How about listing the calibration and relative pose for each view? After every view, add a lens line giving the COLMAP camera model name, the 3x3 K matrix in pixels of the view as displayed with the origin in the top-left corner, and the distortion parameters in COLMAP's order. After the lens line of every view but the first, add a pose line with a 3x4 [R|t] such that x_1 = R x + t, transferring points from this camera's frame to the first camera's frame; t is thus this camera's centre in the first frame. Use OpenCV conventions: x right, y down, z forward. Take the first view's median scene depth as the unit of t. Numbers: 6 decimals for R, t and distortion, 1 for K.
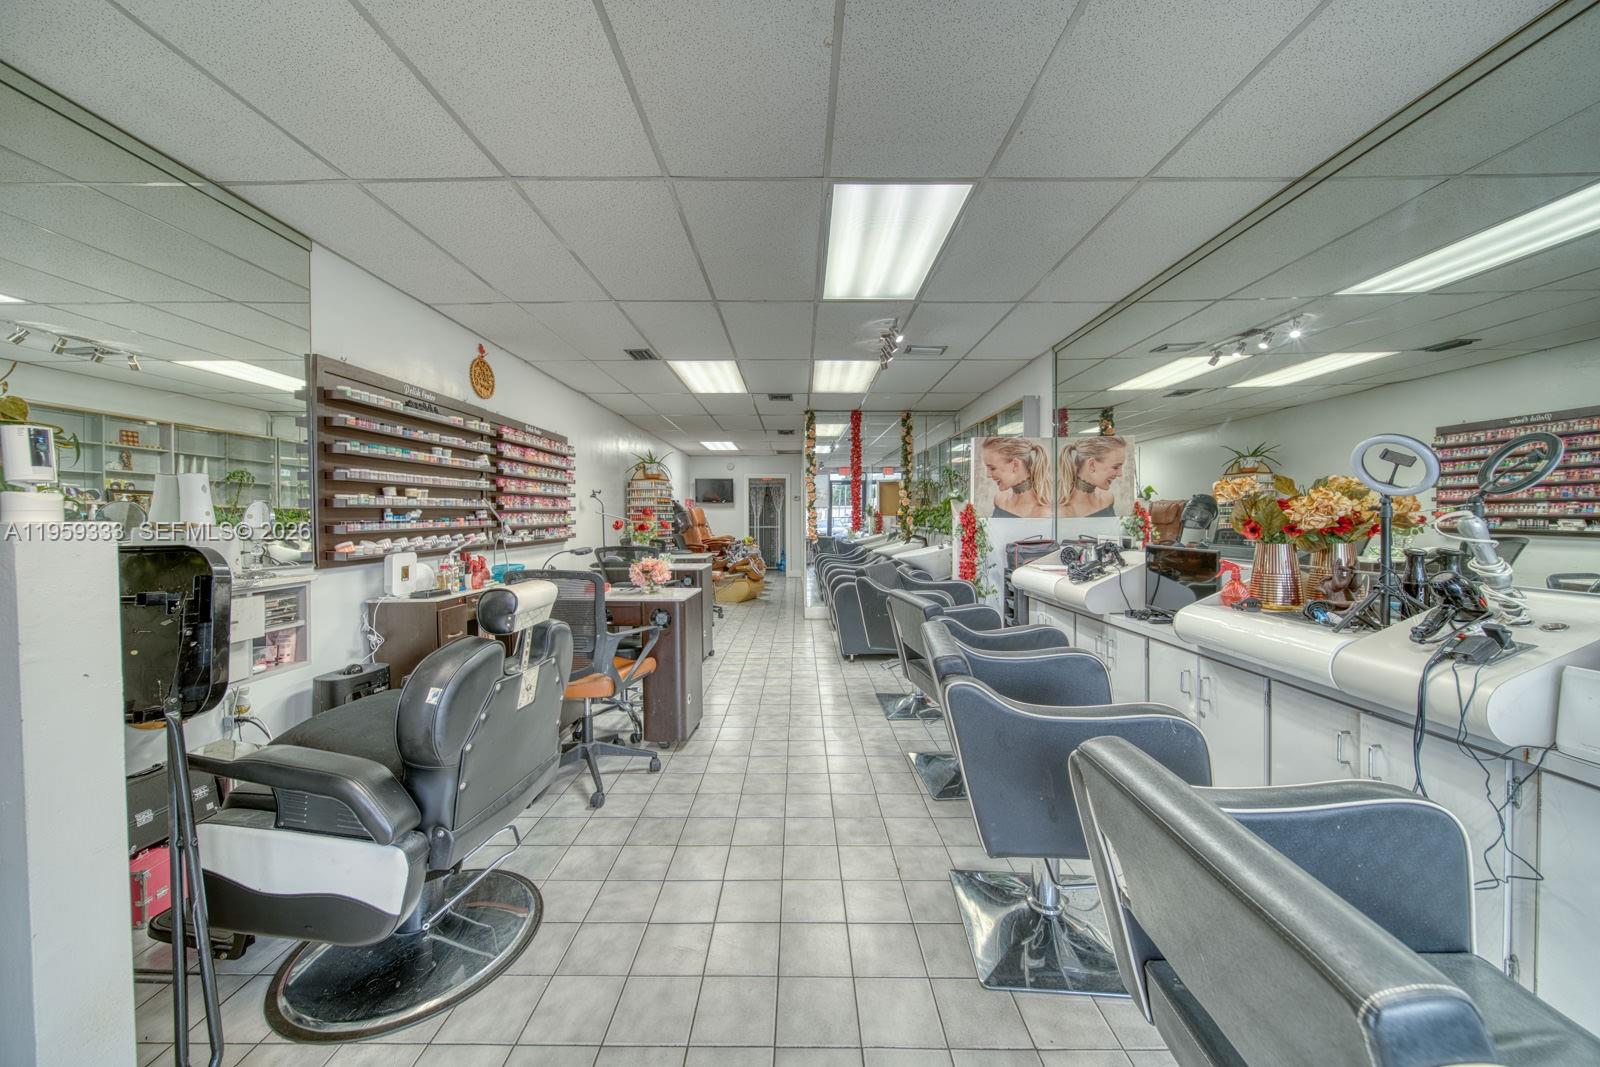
lens RADIAL K [[564.4, 0, 820.1], [0, 564.4, 526.9], [0, 0, 1]] dist [-0.001854, -0.000823]
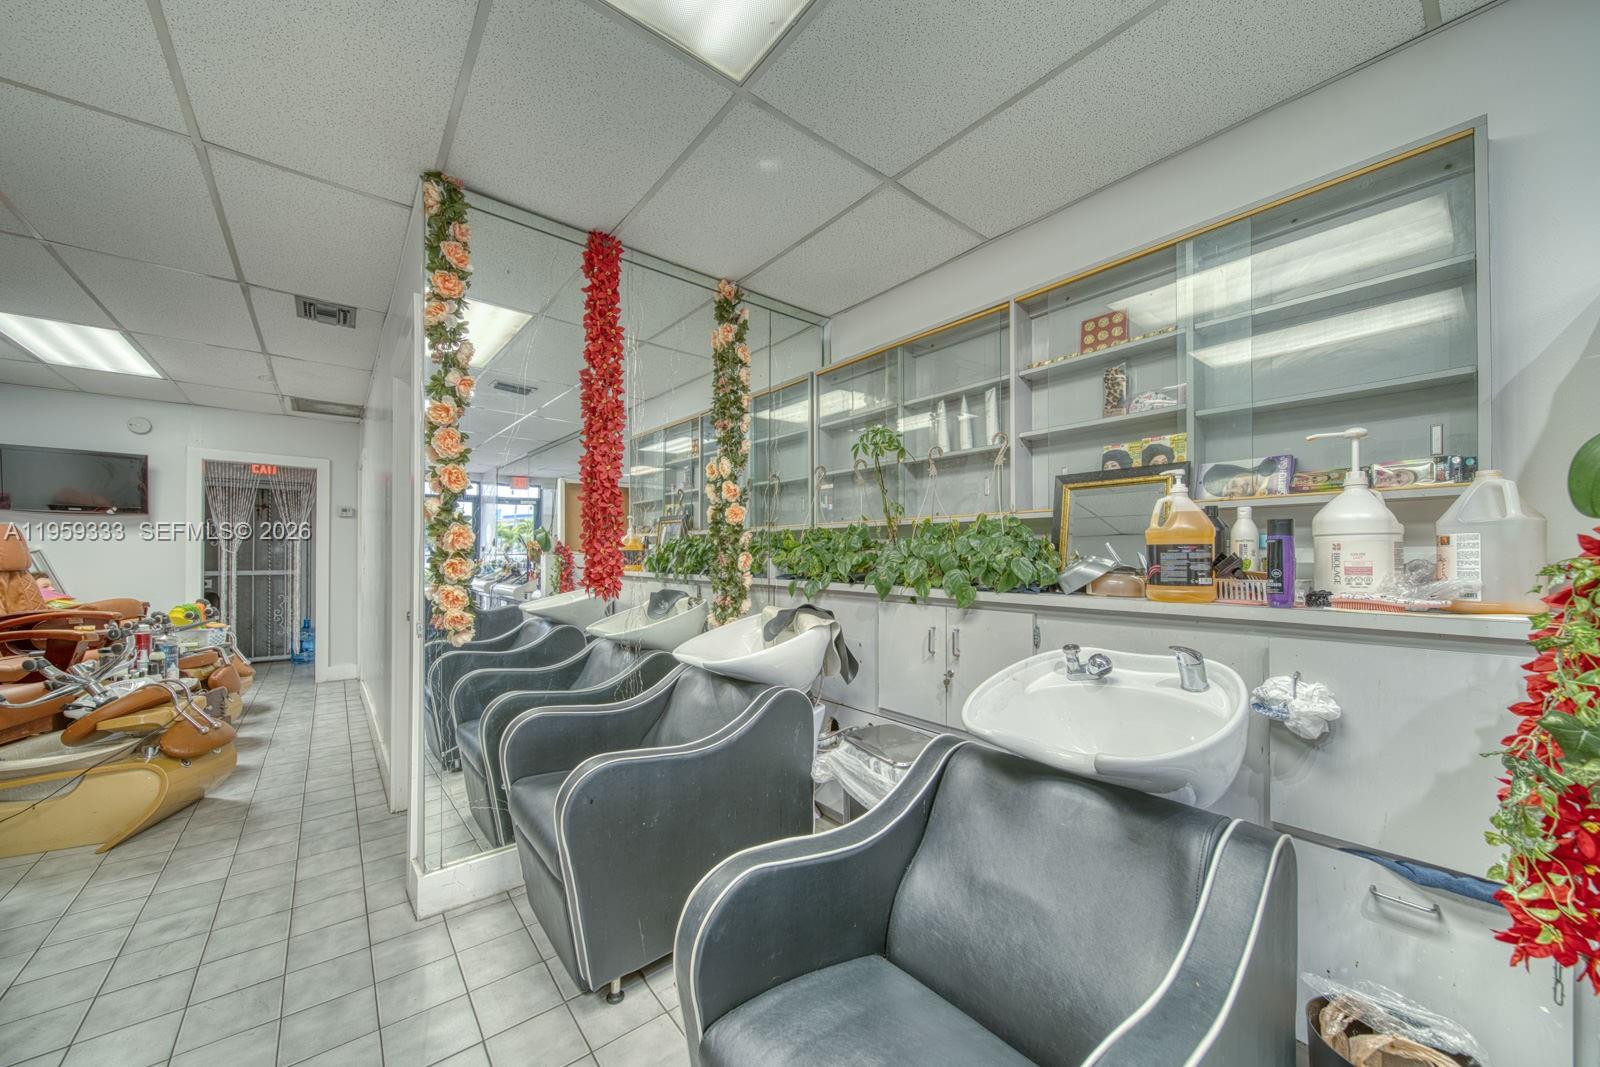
lens RADIAL K [[564.4, 0, 787.9], [0, 564.4, 554.8], [0, 0, 1]] dist [-0.001854, -0.000823]
pose [[0.797951, 0.009183, 0.602652, -0.119540], [0.003360, 0.999801, -0.019683, -0.021578], [-0.602713, 0.017731, 0.797761, 1.595971]]
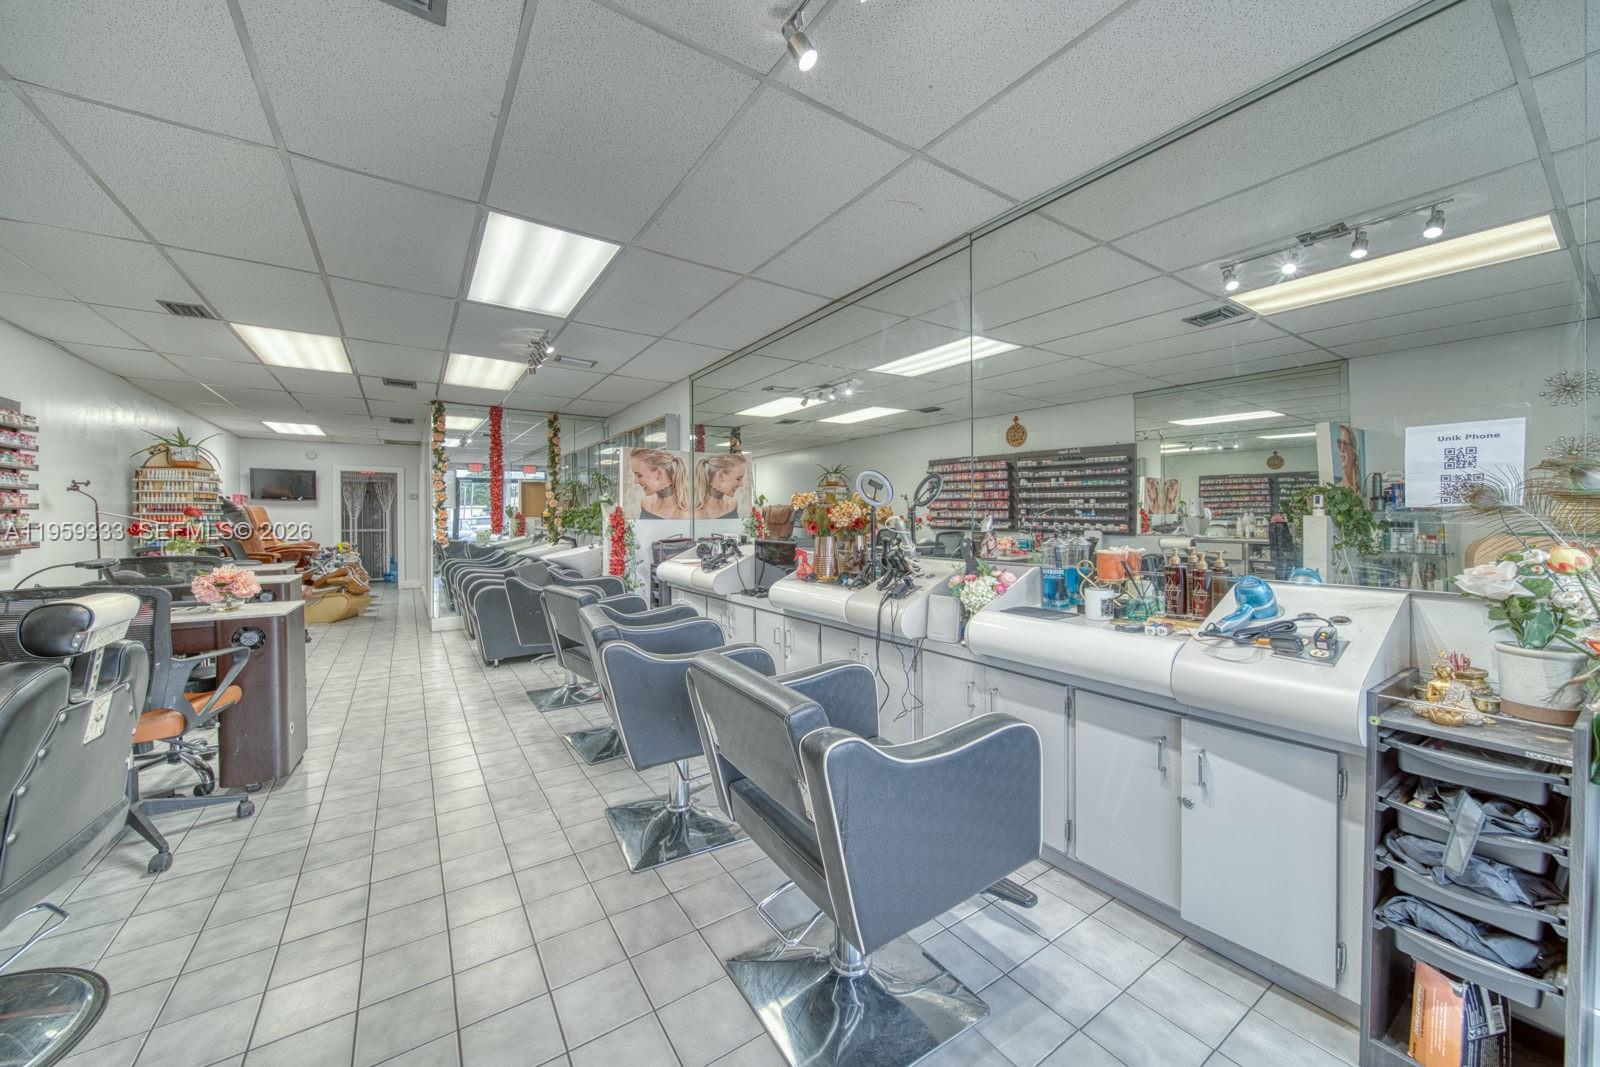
lens RADIAL K [[564.4, 0, 811.8], [0, 564.4, 522.7], [0, 0, 1]] dist [-0.001854, -0.000823]
pose [[0.831482, -0.003367, 0.555541, -0.051968], [0.008917, 0.999934, -0.007286, 0.002240], [-0.555480, 0.011012, 0.831457, -0.190189]]
